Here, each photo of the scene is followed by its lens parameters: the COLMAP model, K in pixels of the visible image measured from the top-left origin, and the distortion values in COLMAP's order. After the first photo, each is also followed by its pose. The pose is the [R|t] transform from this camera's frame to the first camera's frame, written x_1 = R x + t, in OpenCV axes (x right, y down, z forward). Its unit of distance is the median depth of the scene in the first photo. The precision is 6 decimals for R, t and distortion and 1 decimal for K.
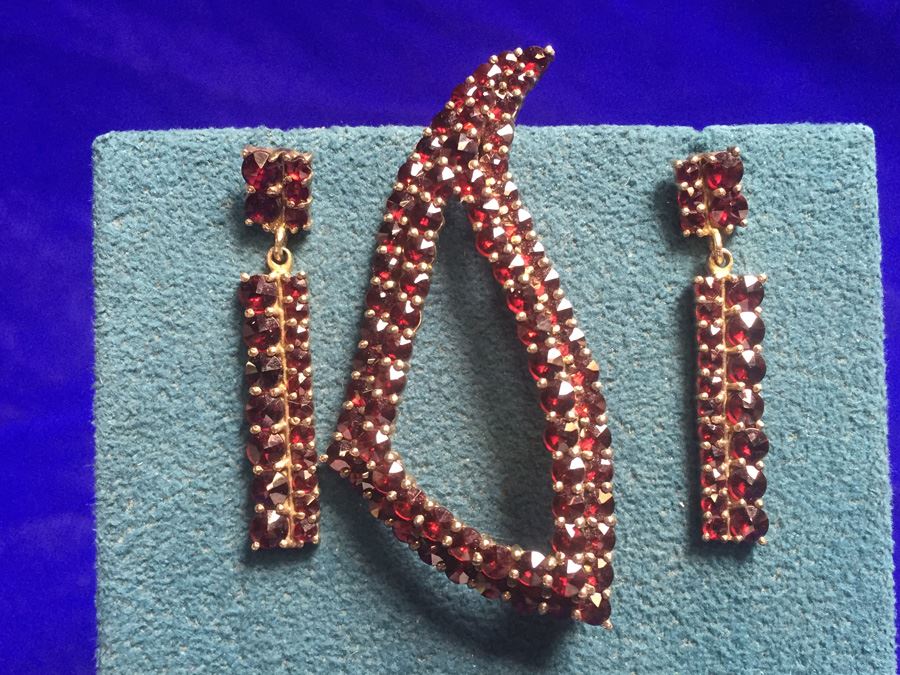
lens RADIAL K [[938.8, 0, 434.8], [0, 938.8, 345.6], [0, 0, 1]] dist [0.037216, 0.000000]
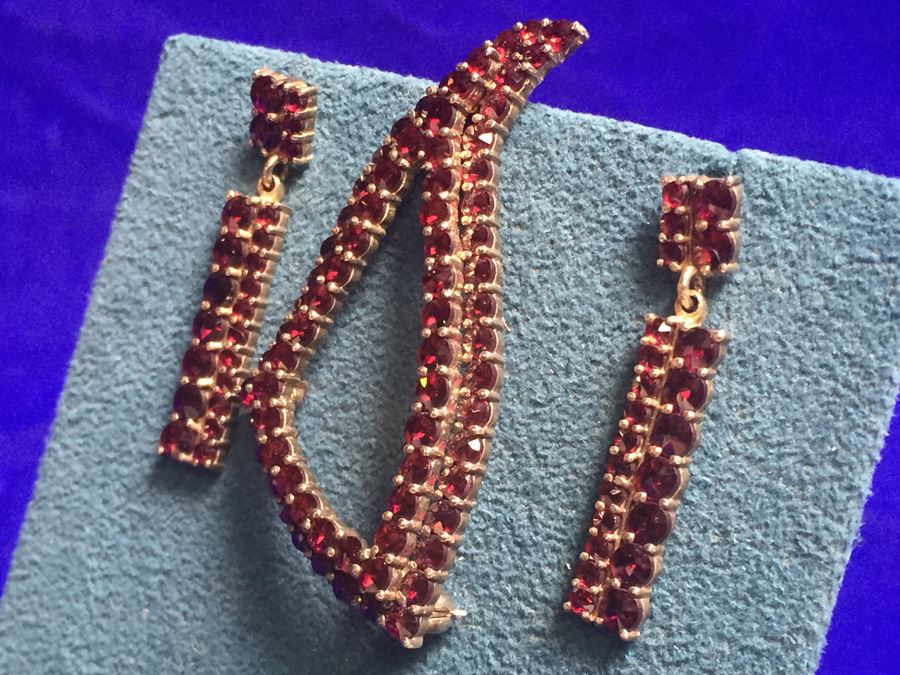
lens RADIAL K [[1444.7, 0, 443.2], [0, 1444.7, 342.2], [0, 0, 1]] dist [0.048307, 0.000000]
pose [[0.835902, 0.269491, -0.478166, 0.741309], [-0.282411, 0.958174, 0.046326, -0.055977], [0.470651, 0.096315, 0.877047, -0.228244]]
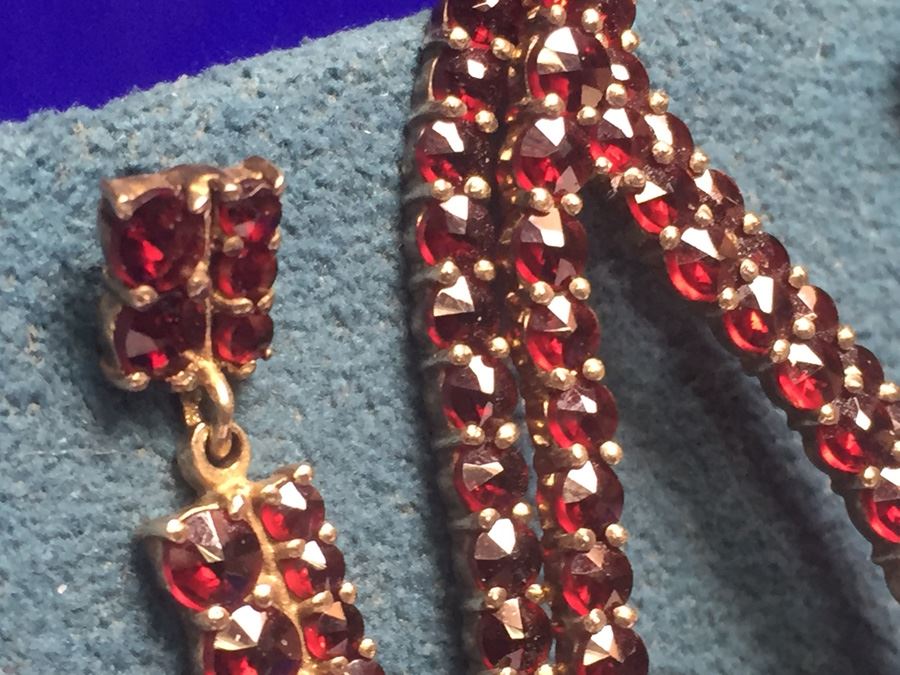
lens RADIAL K [[2381.8, 0, 441.9], [0, 2381.8, 338.2], [0, 0, 1]] dist [0.042247, 0.000000]
pose [[0.829775, -0.265983, 0.490640, -0.531609], [0.250044, 0.963134, 0.099252, -0.200922], [-0.498951, 0.040324, 0.865691, 0.127602]]
